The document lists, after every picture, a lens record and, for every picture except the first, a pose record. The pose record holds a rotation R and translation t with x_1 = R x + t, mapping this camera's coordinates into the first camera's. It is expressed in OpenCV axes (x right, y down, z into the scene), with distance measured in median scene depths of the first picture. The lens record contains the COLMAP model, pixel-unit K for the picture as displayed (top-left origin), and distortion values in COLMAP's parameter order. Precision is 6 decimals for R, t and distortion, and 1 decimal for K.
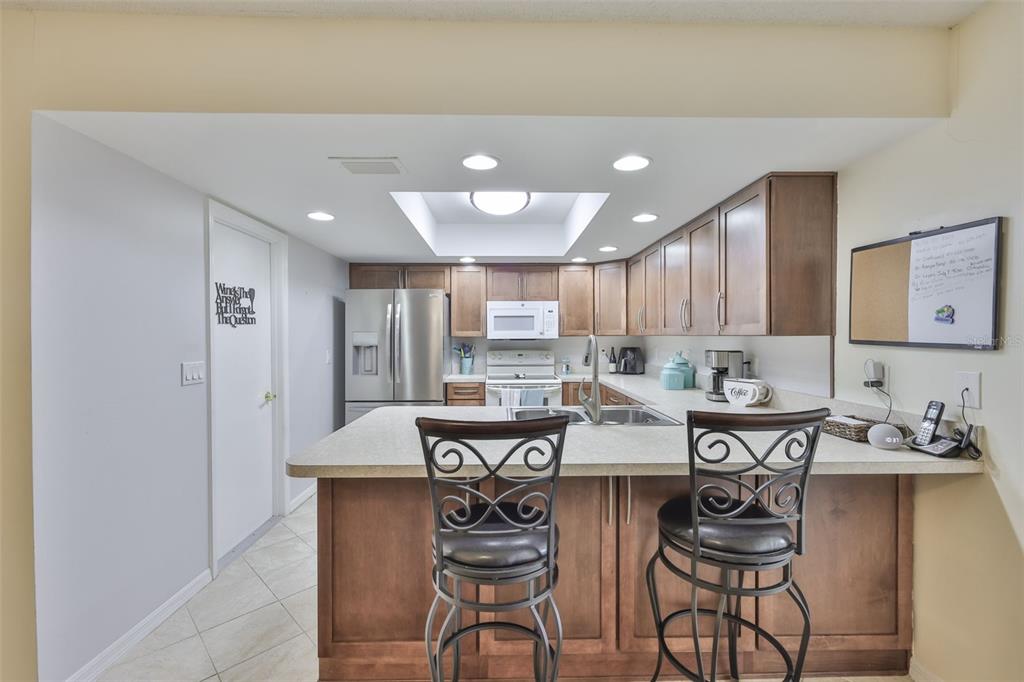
lens RADIAL K [[435.1, 0, 509.6], [0, 435.1, 341.1], [0, 0, 1]] dist [0.004169, -0.000254]
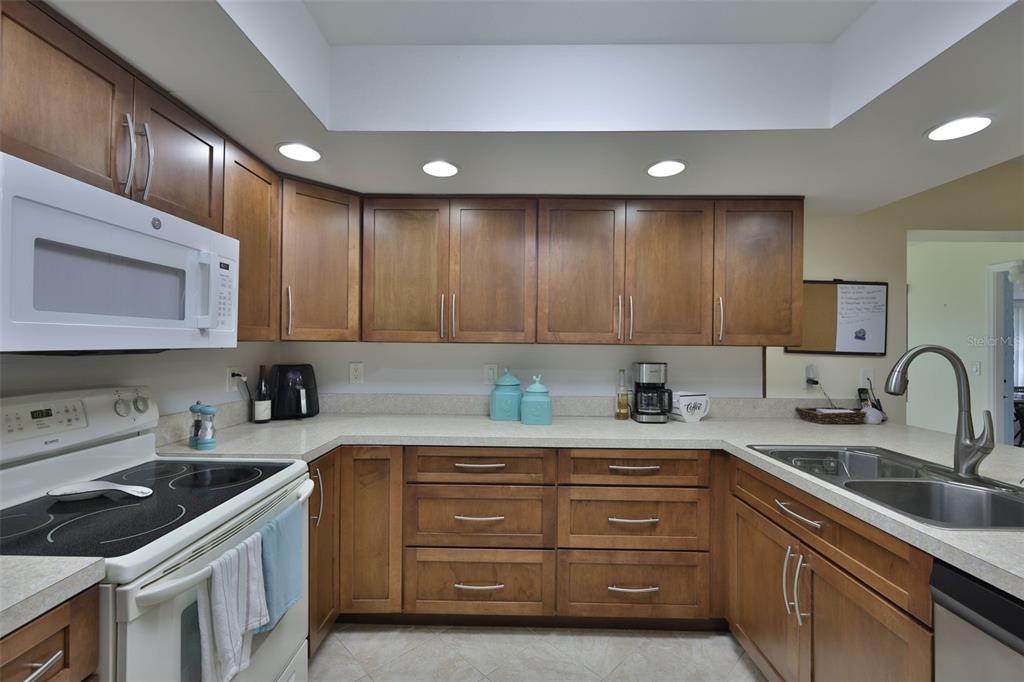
lens RADIAL K [[435.1, 0, 512.6], [0, 435.1, 345.4], [0, 0, 1]] dist [0.004169, -0.000254]
pose [[0.035557, 0.003576, 0.999361, -0.260660], [0.002781, 0.999989, -0.003677, -0.007034], [-0.999364, 0.002910, 0.035547, 0.859144]]
